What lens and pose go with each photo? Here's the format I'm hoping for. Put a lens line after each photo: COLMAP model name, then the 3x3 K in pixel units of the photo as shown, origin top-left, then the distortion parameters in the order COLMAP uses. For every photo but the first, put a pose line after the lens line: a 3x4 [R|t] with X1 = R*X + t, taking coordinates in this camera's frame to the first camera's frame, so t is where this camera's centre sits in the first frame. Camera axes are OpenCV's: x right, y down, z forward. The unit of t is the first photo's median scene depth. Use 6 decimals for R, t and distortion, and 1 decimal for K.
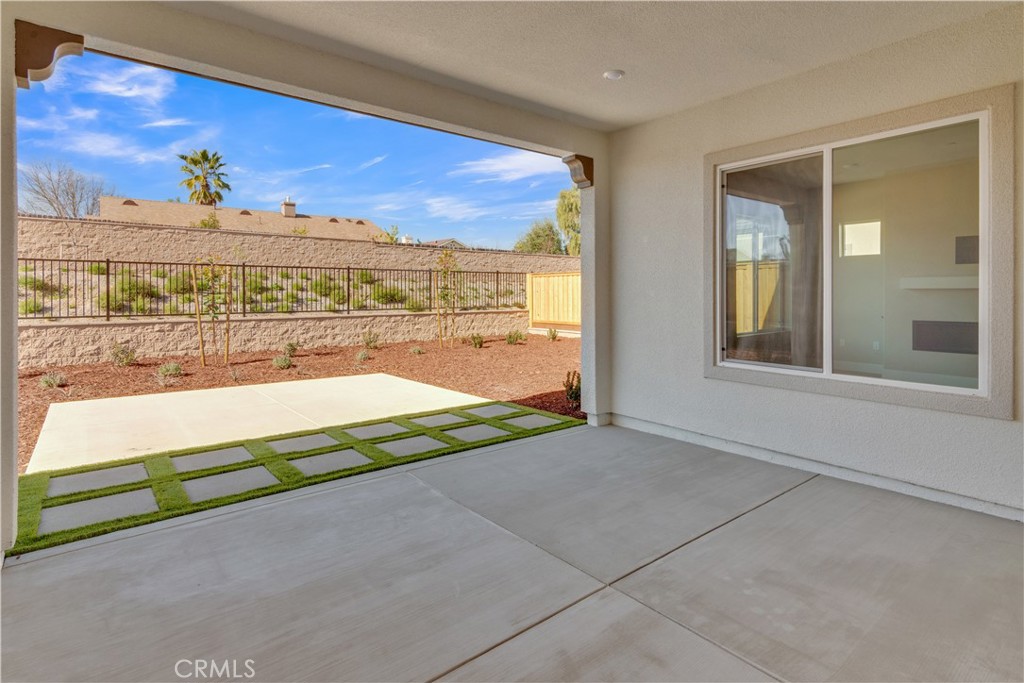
lens RADIAL K [[512.8, 0, 509.4], [0, 512.8, 300.7], [0, 0, 1]] dist [0.014722, -0.000291]
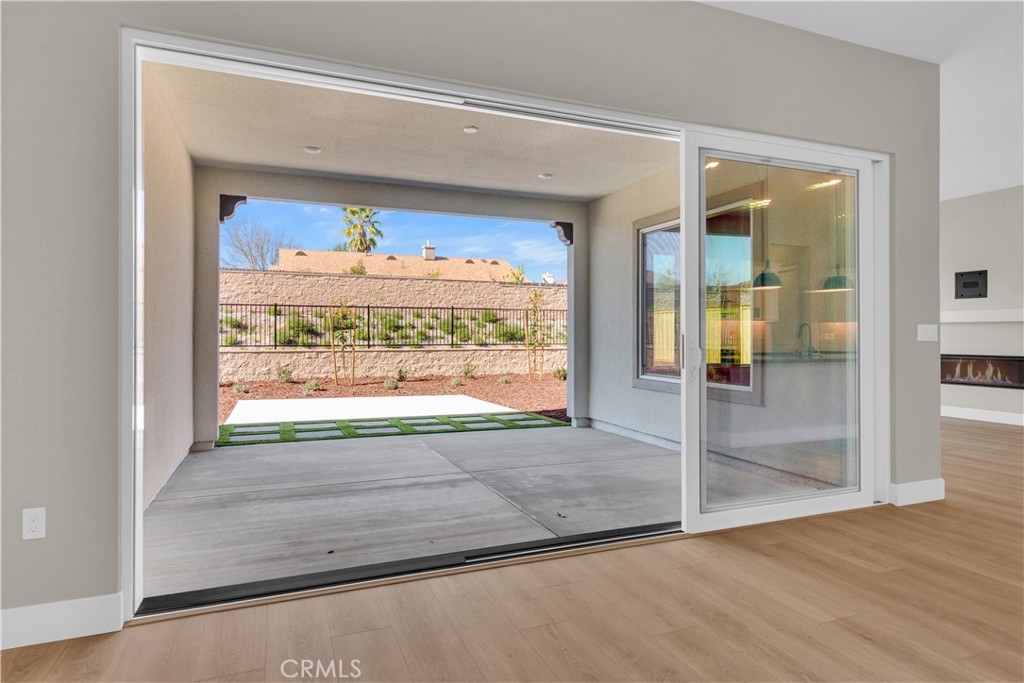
lens RADIAL K [[569.2, 0, 512.0], [0, 569.2, 341.5], [0, 0, 1]] dist [0.003187, 0.000970]
pose [[0.958429, 0.006941, -0.285246, 0.128377], [-0.007635, 0.999970, -0.001322, 0.008921], [0.285228, 0.003444, 0.958453, -0.132328]]
